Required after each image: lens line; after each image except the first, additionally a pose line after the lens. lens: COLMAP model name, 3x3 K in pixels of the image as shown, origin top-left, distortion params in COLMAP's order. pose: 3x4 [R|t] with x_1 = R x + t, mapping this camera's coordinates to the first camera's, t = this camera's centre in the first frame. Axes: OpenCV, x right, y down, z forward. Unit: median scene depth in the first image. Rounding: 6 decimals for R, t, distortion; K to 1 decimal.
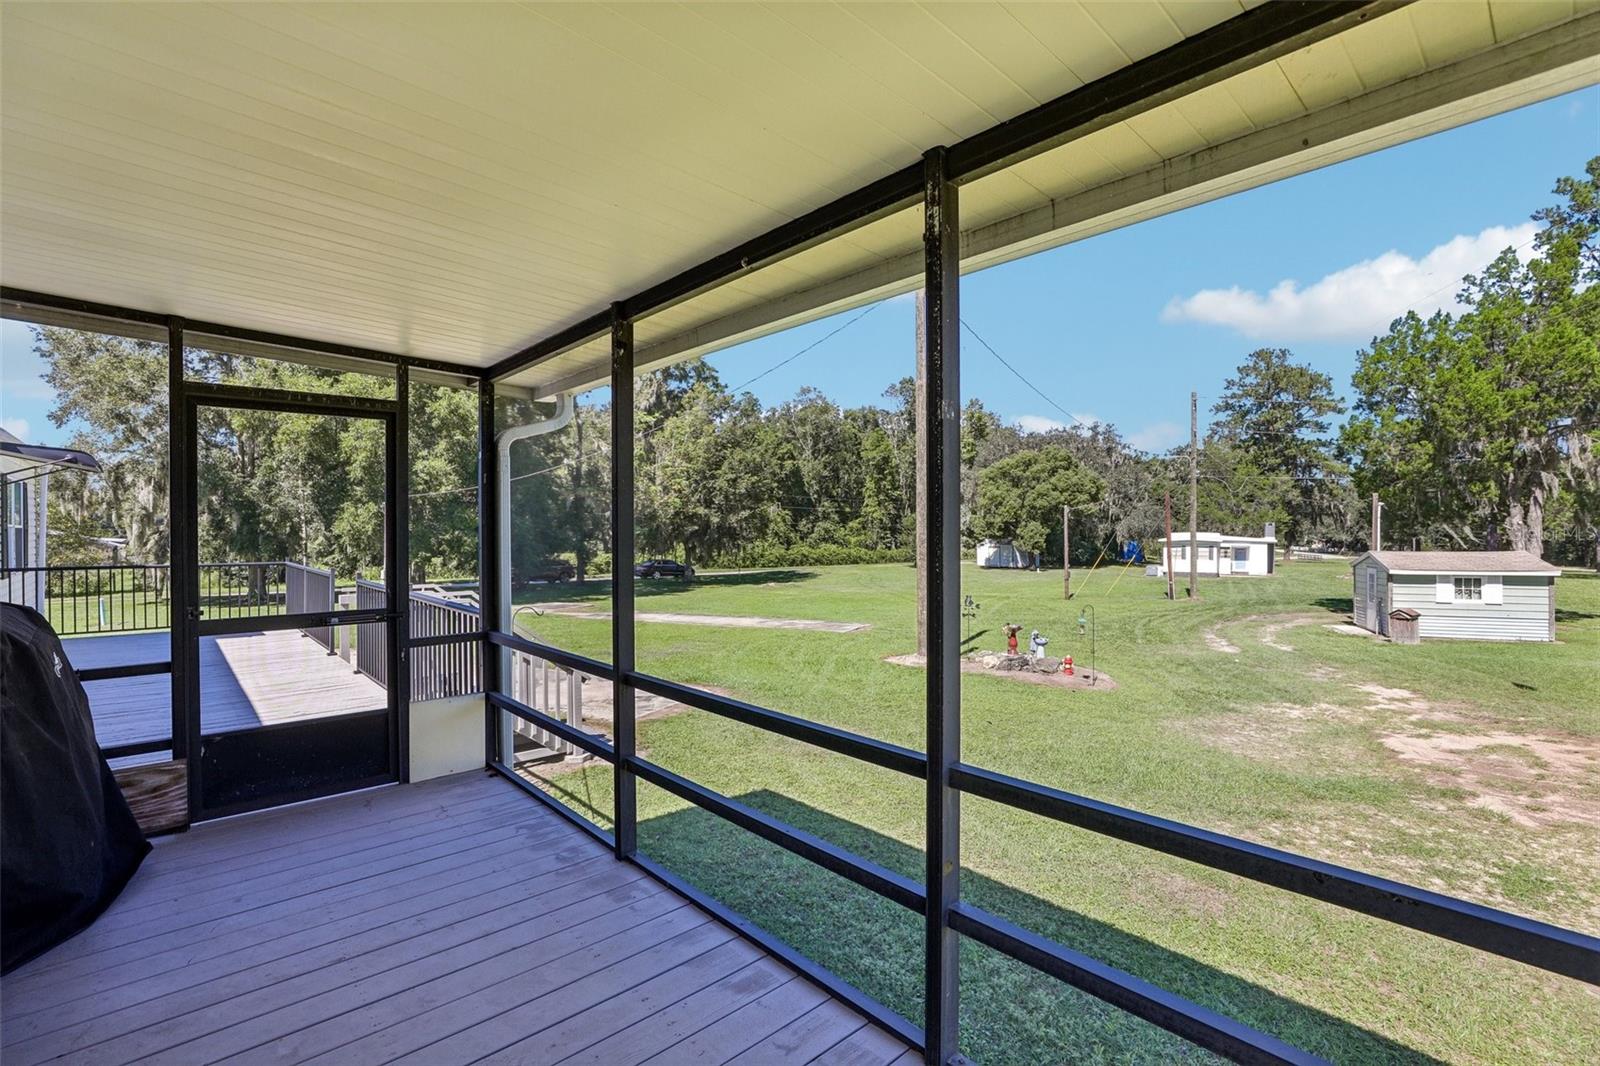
lens RADIAL K [[732.6, 0, 805.6], [0, 732.6, 530.0], [0, 0, 1]] dist [-0.022816, 0.004757]
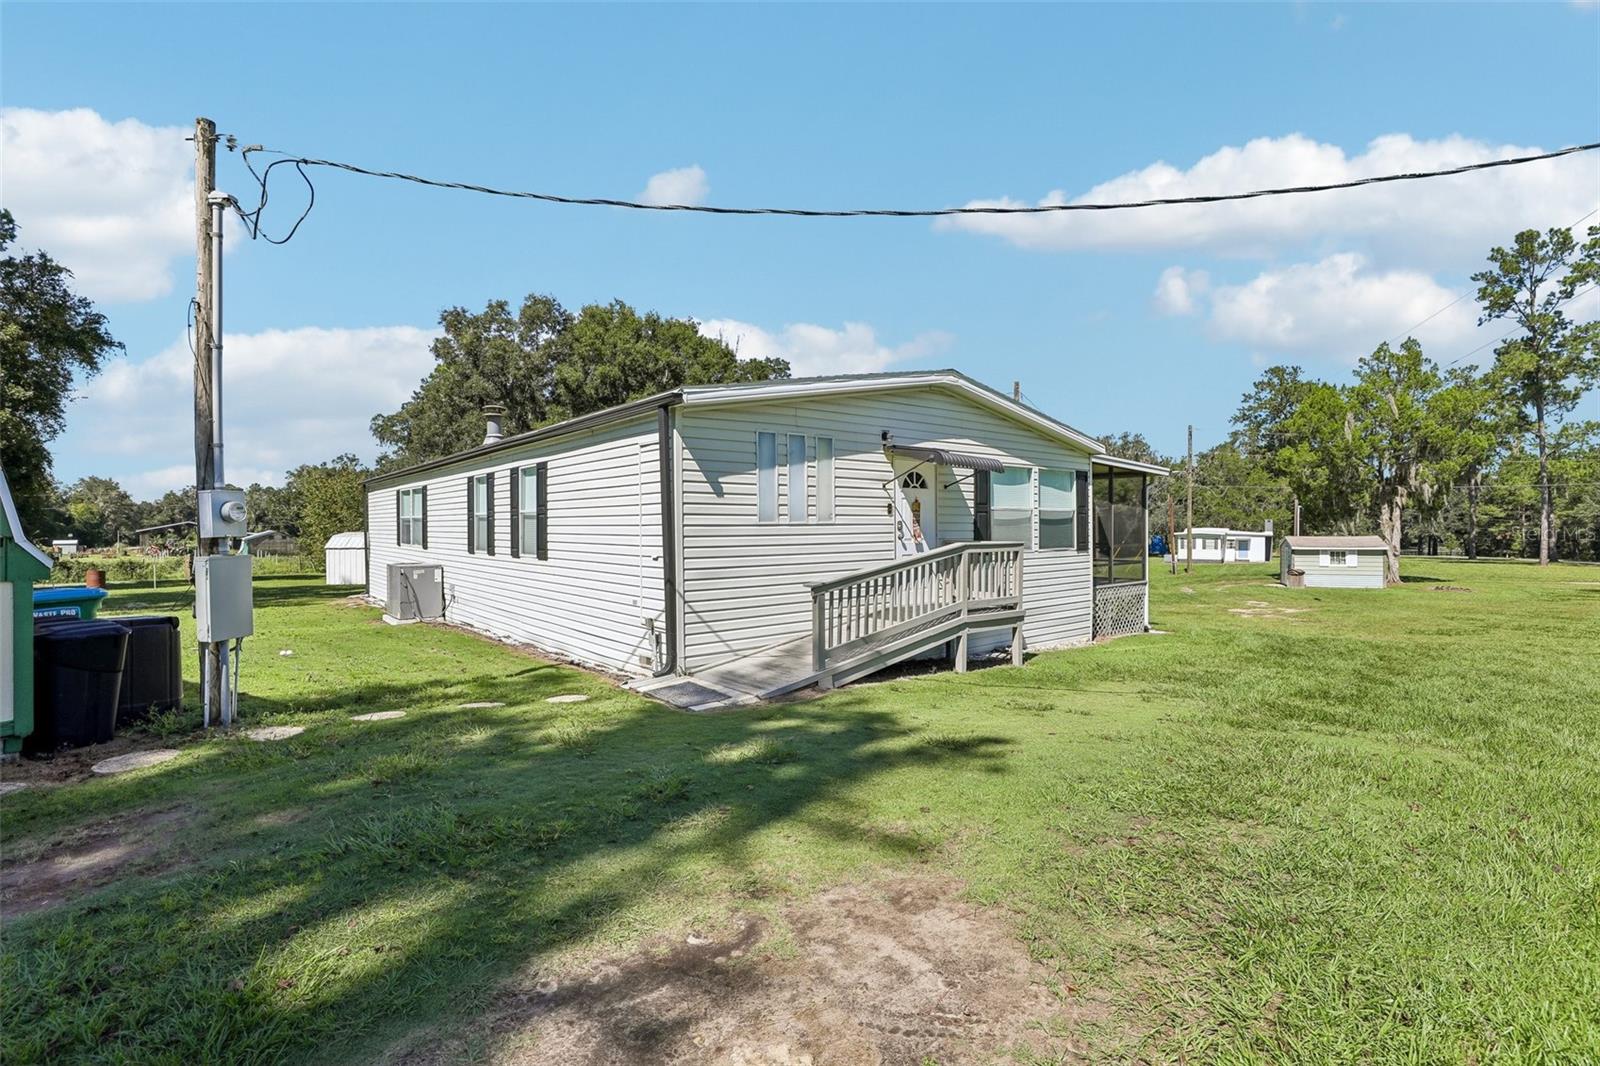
lens RADIAL K [[732.6, 0, 795.1], [0, 732.6, 529.9], [0, 0, 1]] dist [-0.022816, 0.004757]
pose [[0.998441, -0.000624, -0.055819, -0.113135], [0.000716, 0.999998, 0.001619, 0.005860], [0.055818, -0.001656, 0.998440, -0.342270]]
